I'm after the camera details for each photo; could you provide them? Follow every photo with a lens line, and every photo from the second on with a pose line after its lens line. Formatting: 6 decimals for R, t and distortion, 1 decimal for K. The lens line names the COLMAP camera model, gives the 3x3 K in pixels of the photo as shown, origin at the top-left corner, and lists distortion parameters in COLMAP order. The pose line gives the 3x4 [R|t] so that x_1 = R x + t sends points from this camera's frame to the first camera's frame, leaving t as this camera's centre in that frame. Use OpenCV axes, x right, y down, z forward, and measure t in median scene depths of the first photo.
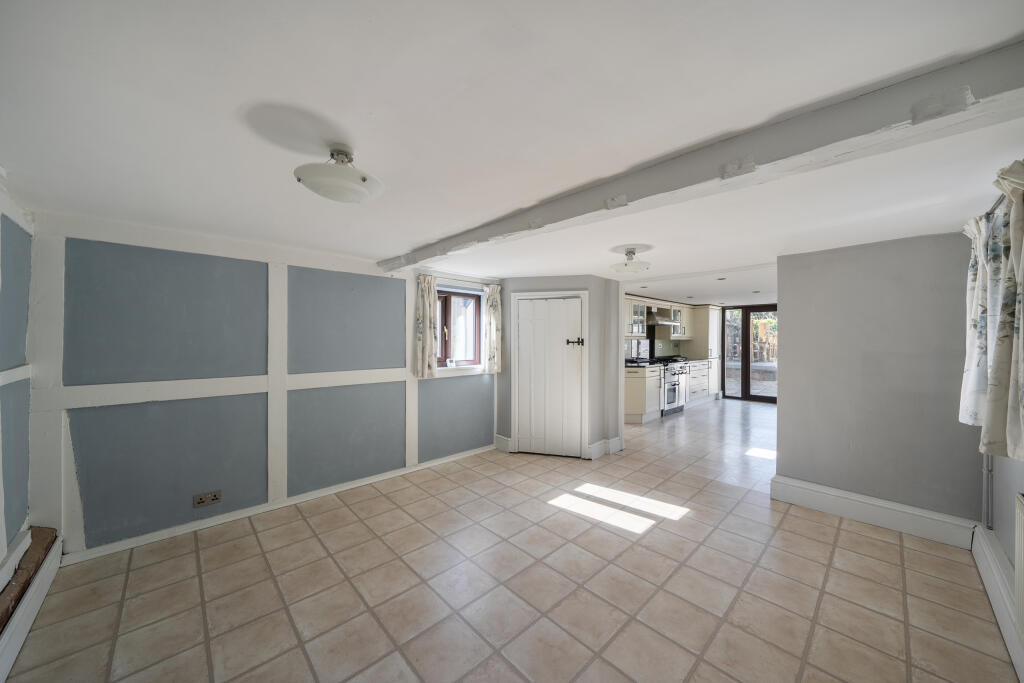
lens RADIAL K [[351.1, 0, 503.2], [0, 351.1, 336.8], [0, 0, 1]] dist [-0.008114, -0.000216]
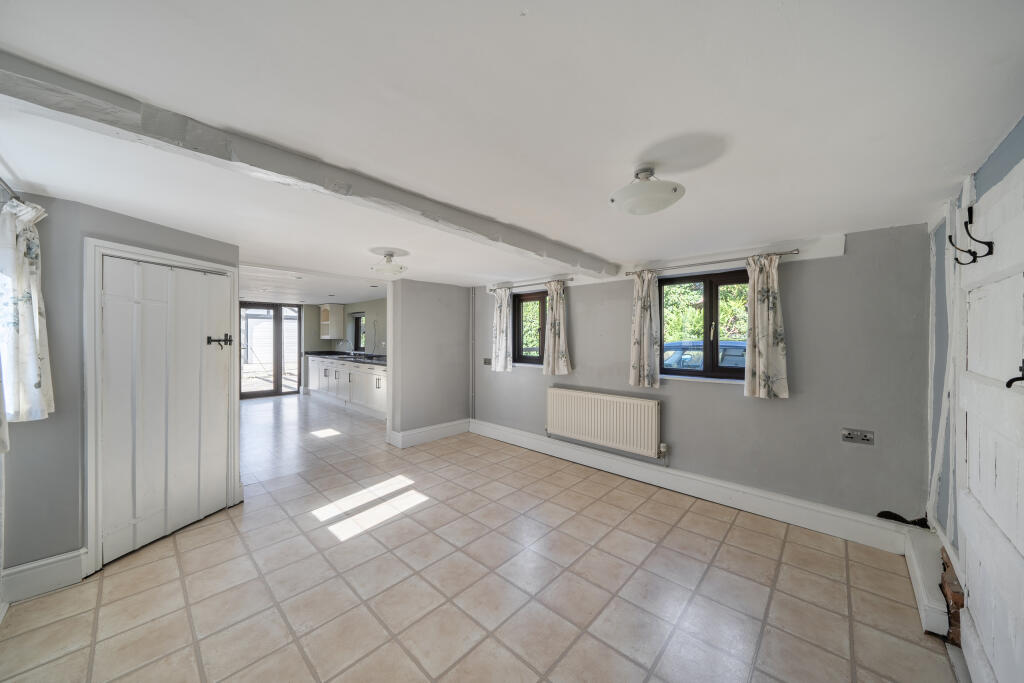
lens RADIAL K [[351.1, 0, 513.4], [0, 351.1, 334.7], [0, 0, 1]] dist [-0.008114, -0.000216]
pose [[-0.072051, 0.002280, 0.997398, -0.734267], [-0.008916, 0.999956, -0.002930, 0.002069], [-0.997361, -0.009104, -0.072028, 0.710966]]
